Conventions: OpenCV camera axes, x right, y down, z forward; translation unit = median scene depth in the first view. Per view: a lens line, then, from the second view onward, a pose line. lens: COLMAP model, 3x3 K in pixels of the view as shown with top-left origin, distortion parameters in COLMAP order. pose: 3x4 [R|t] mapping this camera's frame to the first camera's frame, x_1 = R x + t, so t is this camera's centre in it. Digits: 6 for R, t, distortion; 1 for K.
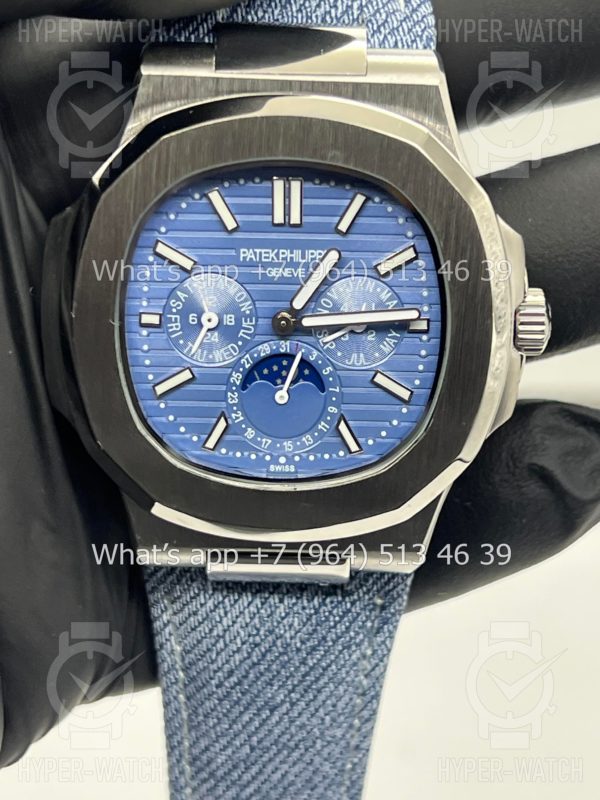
lens RADIAL K [[1817.4, 0, 306.4], [0, 1817.4, 400.8], [0, 0, 1]] dist [0.249591, 0.000000]
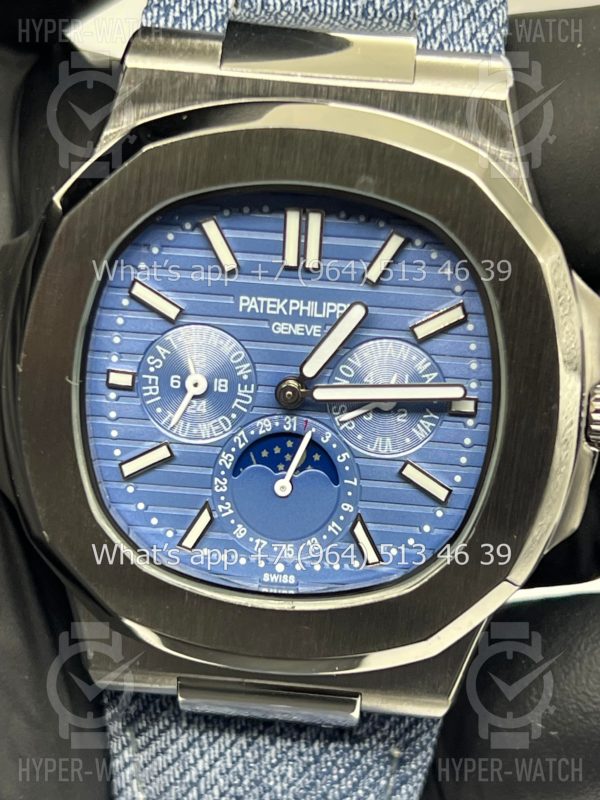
lens RADIAL K [[1817.4, 0, 305.7], [0, 1817.4, 402.1], [0, 0, 1]] dist [0.249591, 0.000000]
pose [[0.997753, 0.056746, -0.035609, 0.021965], [-0.057758, 0.997936, -0.028054, -0.017460], [0.033944, 0.030047, 0.998972, 0.219434]]
